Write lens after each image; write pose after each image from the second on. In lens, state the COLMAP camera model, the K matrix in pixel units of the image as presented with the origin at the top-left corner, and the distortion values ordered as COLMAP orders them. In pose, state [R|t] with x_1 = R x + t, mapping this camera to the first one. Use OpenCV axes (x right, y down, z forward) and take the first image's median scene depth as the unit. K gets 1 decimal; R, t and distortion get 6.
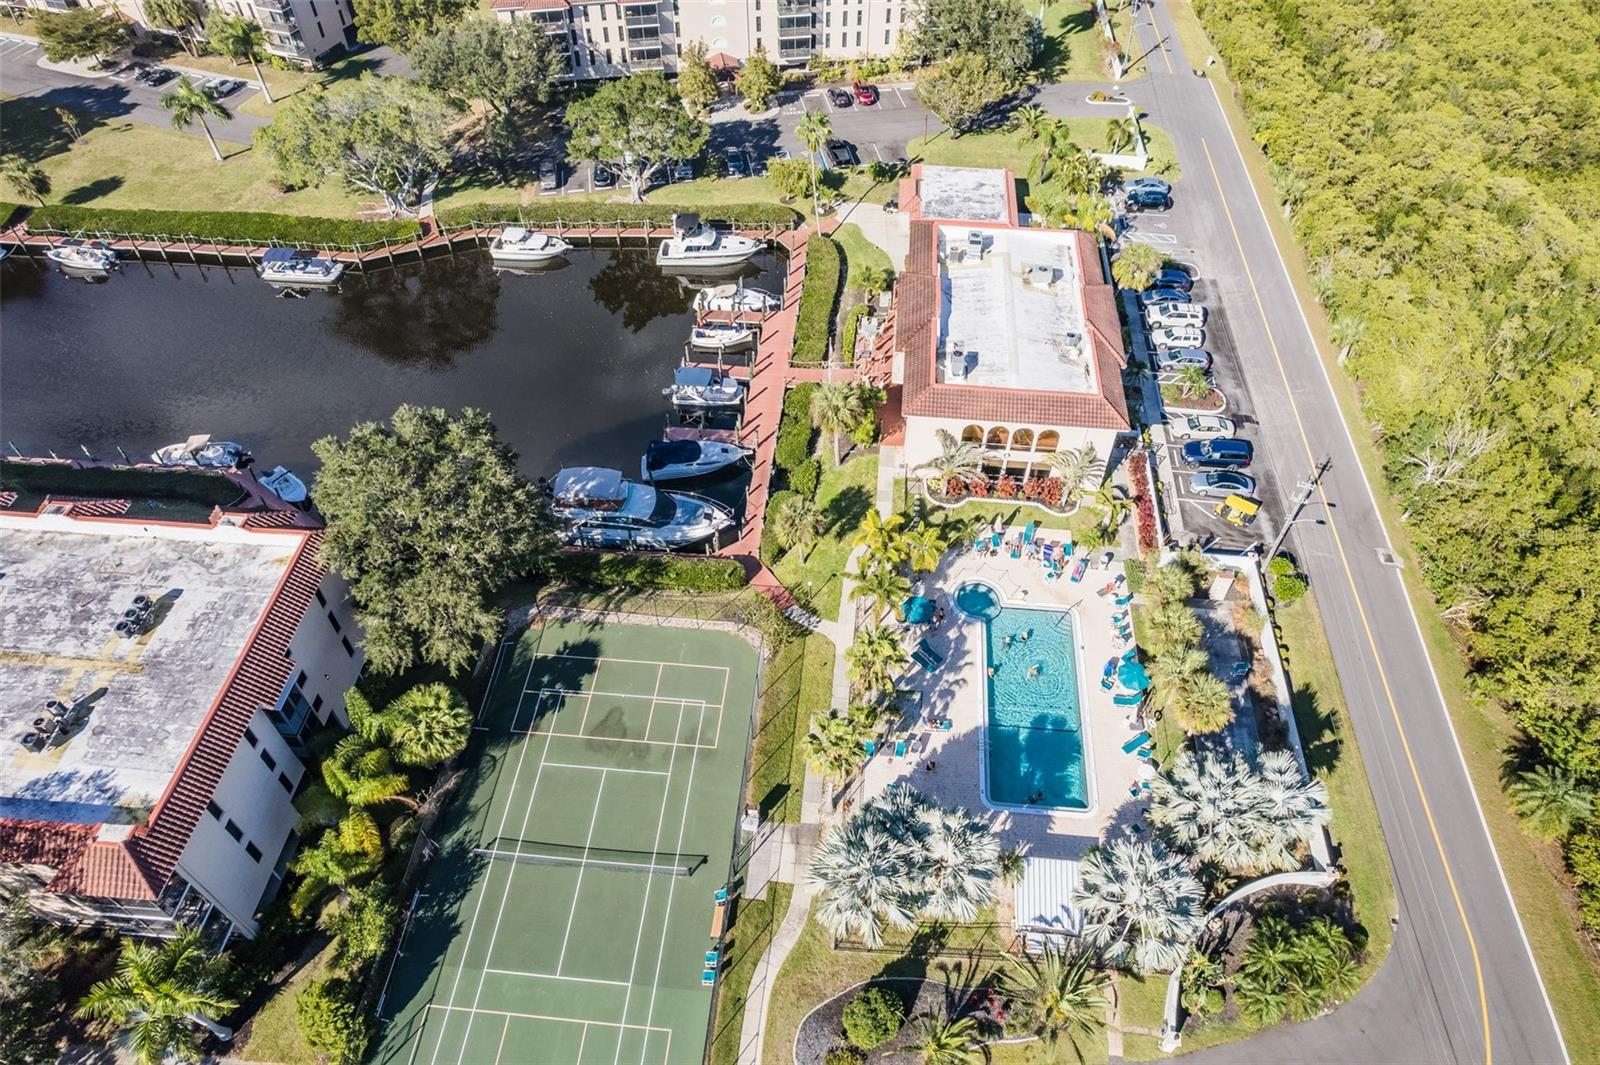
lens RADIAL K [[1024.4, 0, 807.5], [0, 1024.4, 526.8], [0, 0, 1]] dist [-0.083942, 0.079739]
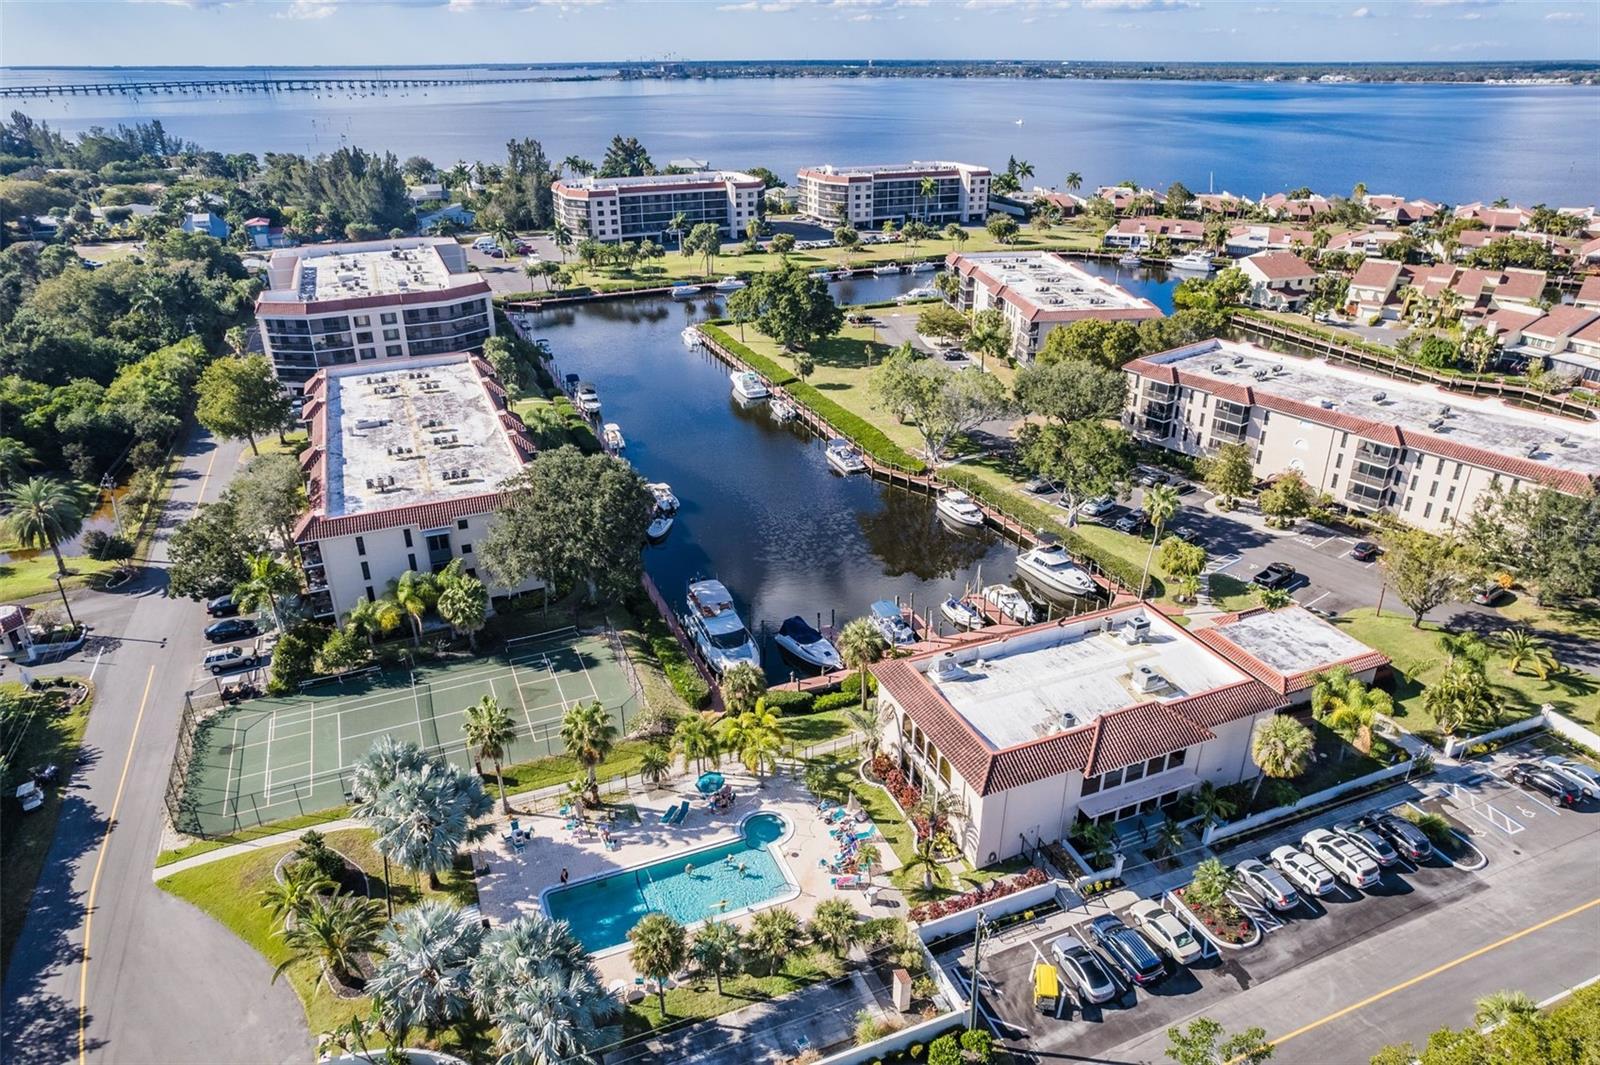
lens RADIAL K [[1020.3, 0, 804.6], [0, 1020.3, 548.5], [0, 0, 1]] dist [-0.083410, 0.070502]
pose [[0.468901, 0.383503, -0.795649, 0.608535], [-0.651613, 0.758326, -0.018503, -0.100496], [0.596265, 0.527131, 0.605476, 0.190722]]
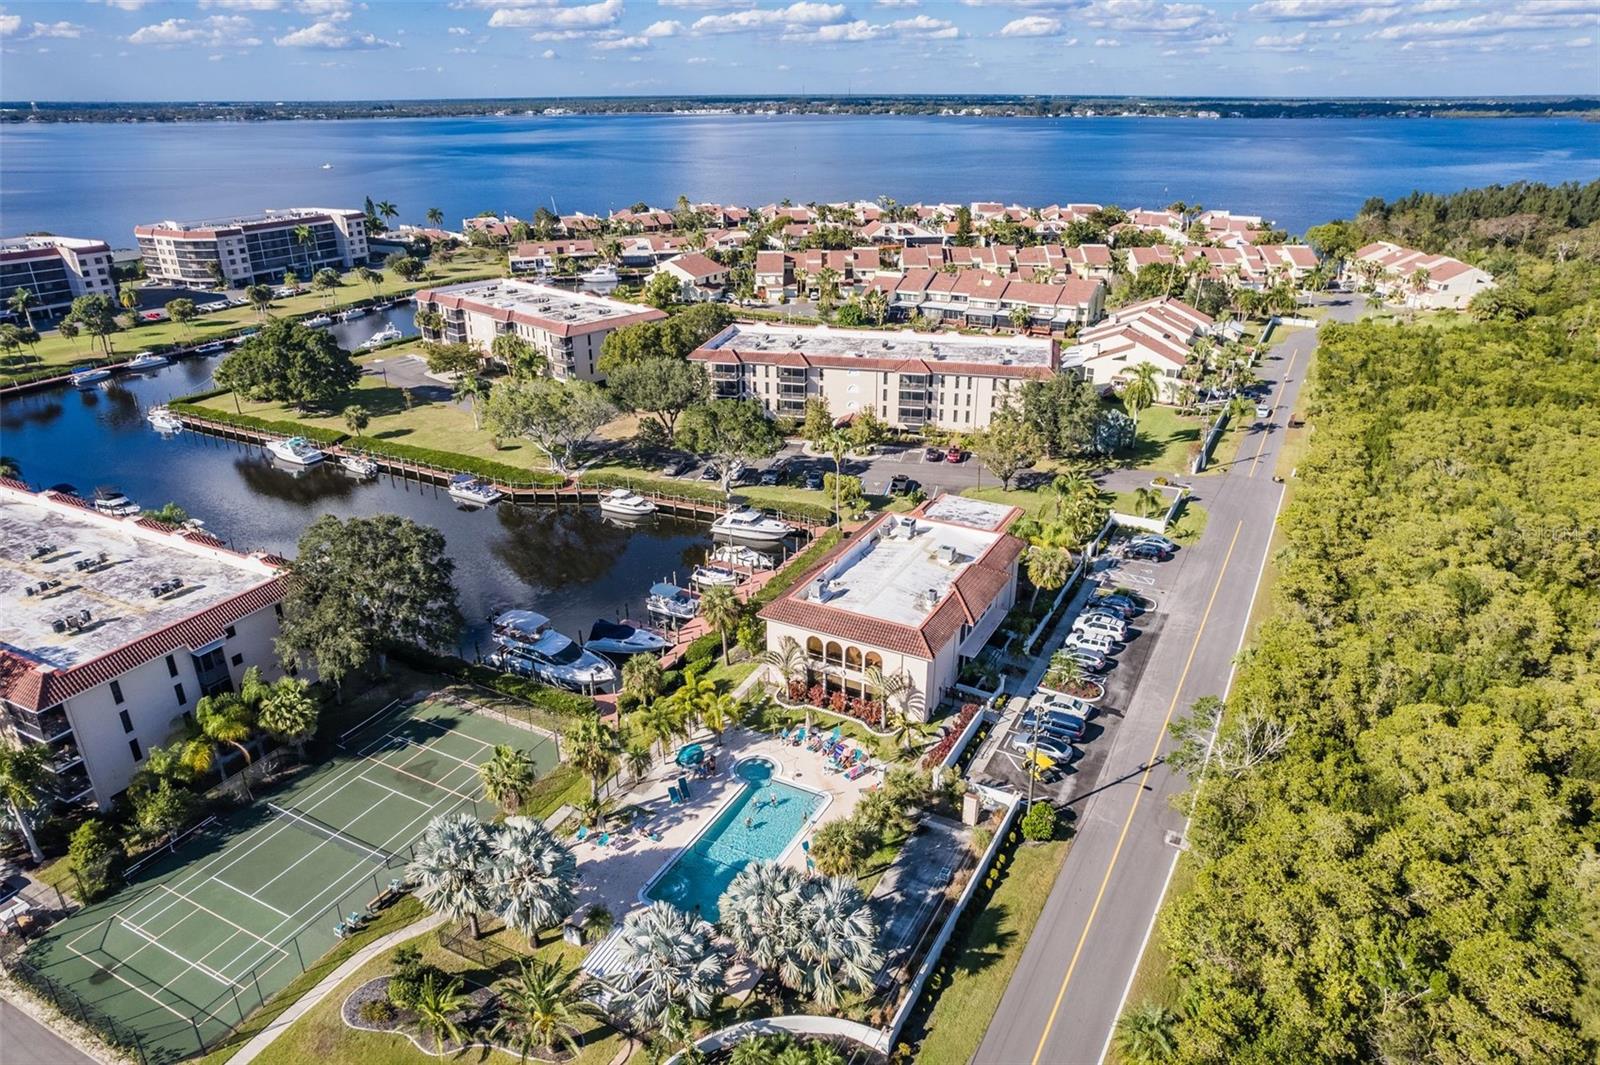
lens RADIAL K [[1024.4, 0, 807.5], [0, 1024.4, 526.8], [0, 0, 1]] dist [-0.083942, 0.079739]
pose [[0.922988, 0.145837, -0.356126, 0.402904], [-0.281020, 0.887652, -0.364831, 0.158107], [0.262910, 0.436812, 0.860275, -0.044243]]
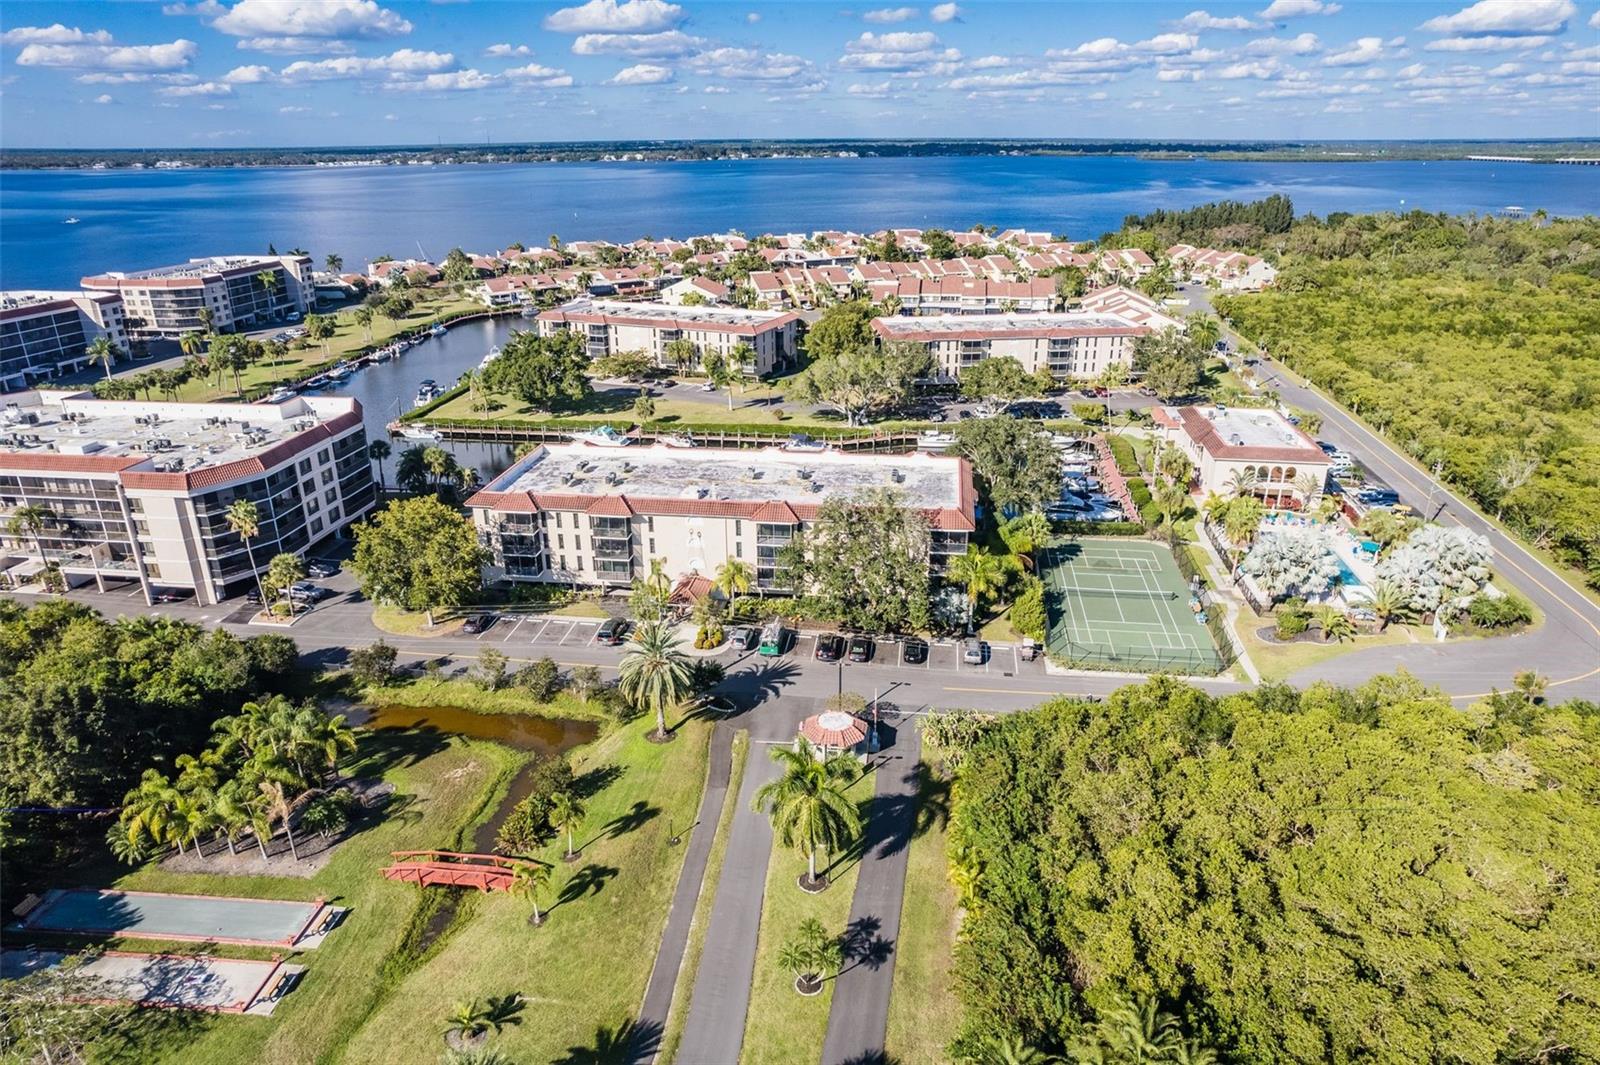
lens RADIAL K [[1024.4, 0, 807.5], [0, 1024.4, 526.8], [0, 0, 1]] dist [-0.083942, 0.079739]
pose [[0.998726, 0.008196, -0.049786, -0.410097], [-0.029781, 0.892266, -0.450527, 0.634597], [0.040730, 0.451436, 0.891374, -0.475793]]
